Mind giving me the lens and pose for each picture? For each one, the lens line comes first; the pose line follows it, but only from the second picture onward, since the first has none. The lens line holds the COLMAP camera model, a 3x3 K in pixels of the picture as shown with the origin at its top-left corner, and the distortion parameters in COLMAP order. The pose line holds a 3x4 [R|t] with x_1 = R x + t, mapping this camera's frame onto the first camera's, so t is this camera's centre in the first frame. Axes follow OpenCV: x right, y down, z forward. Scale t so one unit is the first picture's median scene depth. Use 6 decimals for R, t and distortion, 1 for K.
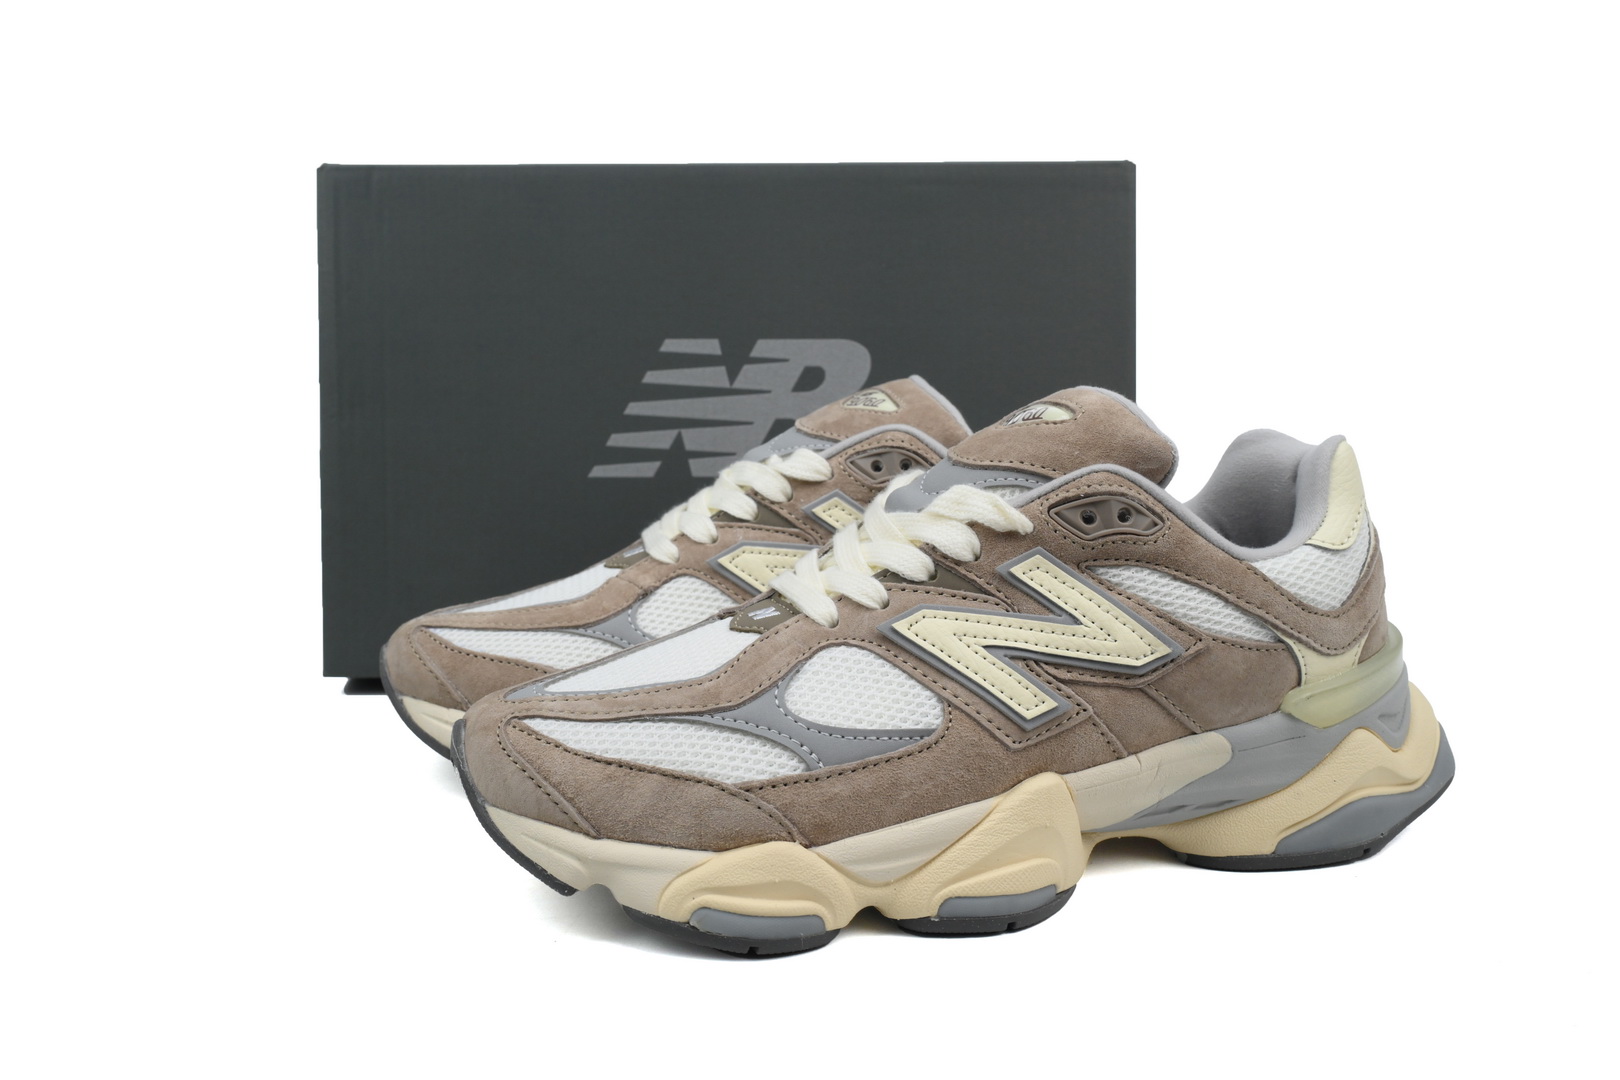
lens RADIAL K [[1564.6, 0, 810.0], [0, 1564.6, 540.0], [0, 0, 1]] dist [0.073938, -0.003932]
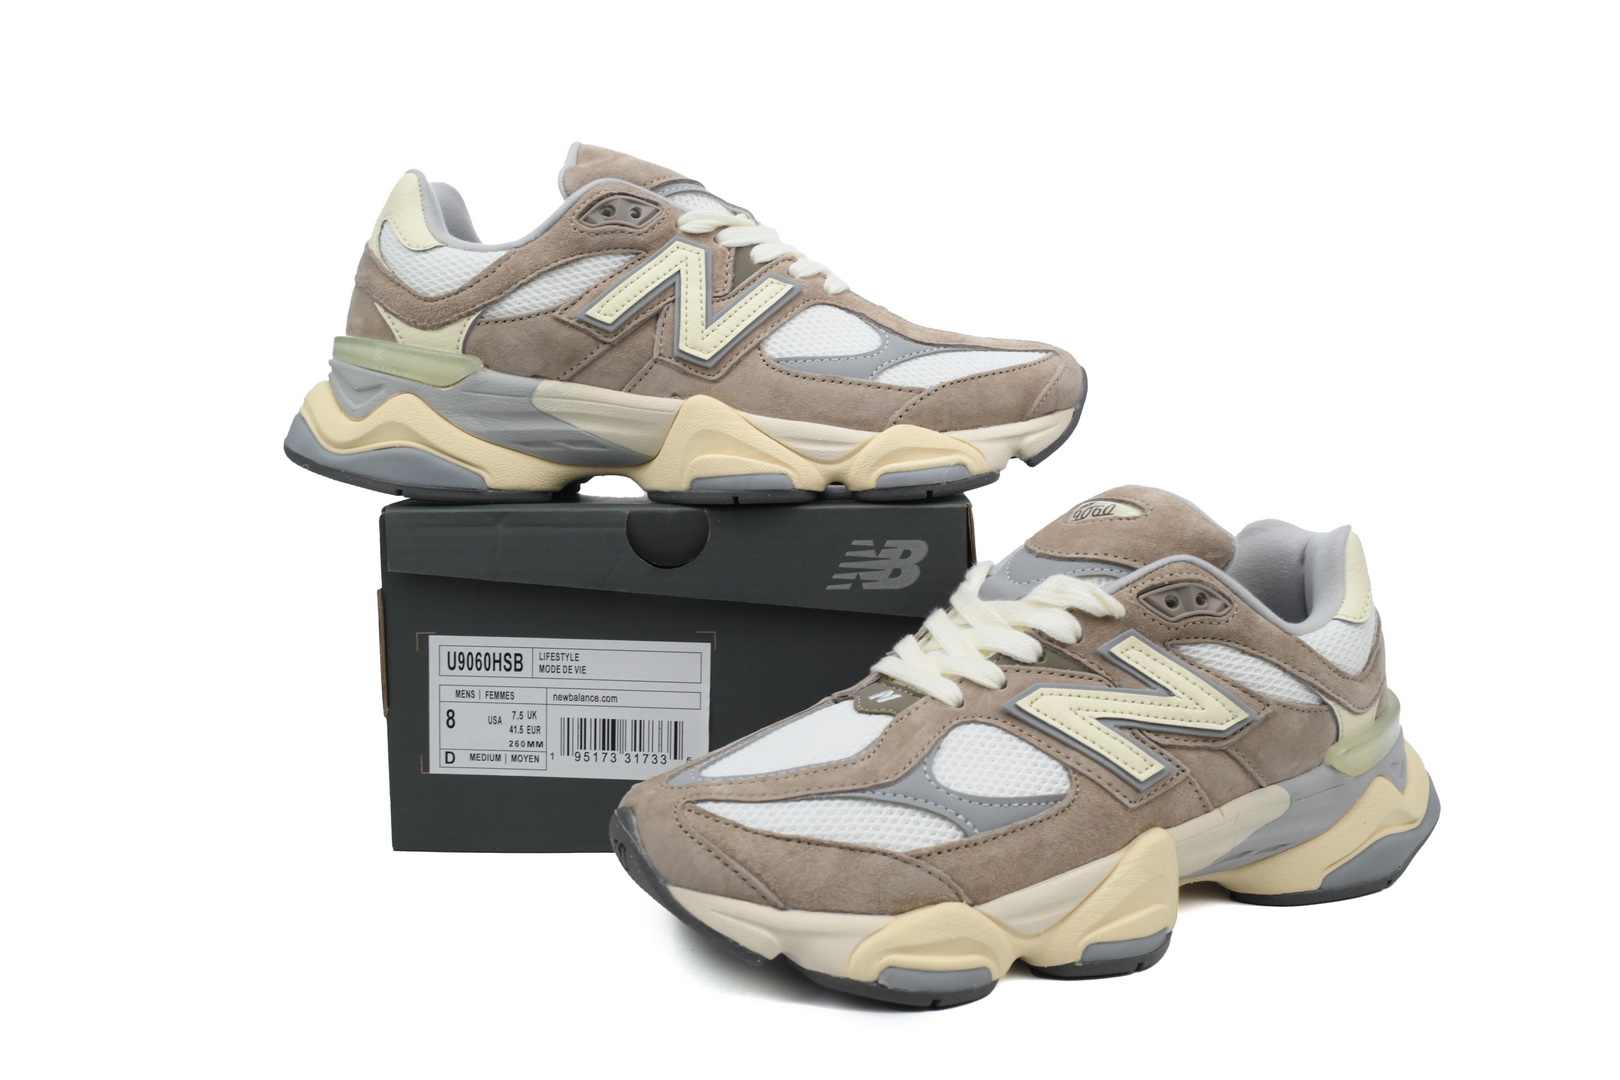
lens RADIAL K [[1564.6, 0, 810.0], [0, 1564.6, 540.0], [0, 0, 1]] dist [0.073938, -0.003932]
pose [[0.984715, -0.022723, 0.172683, -0.284788], [0.030088, 0.998740, -0.040154, -0.021698], [-0.171553, 0.044736, 0.984159, -0.088246]]
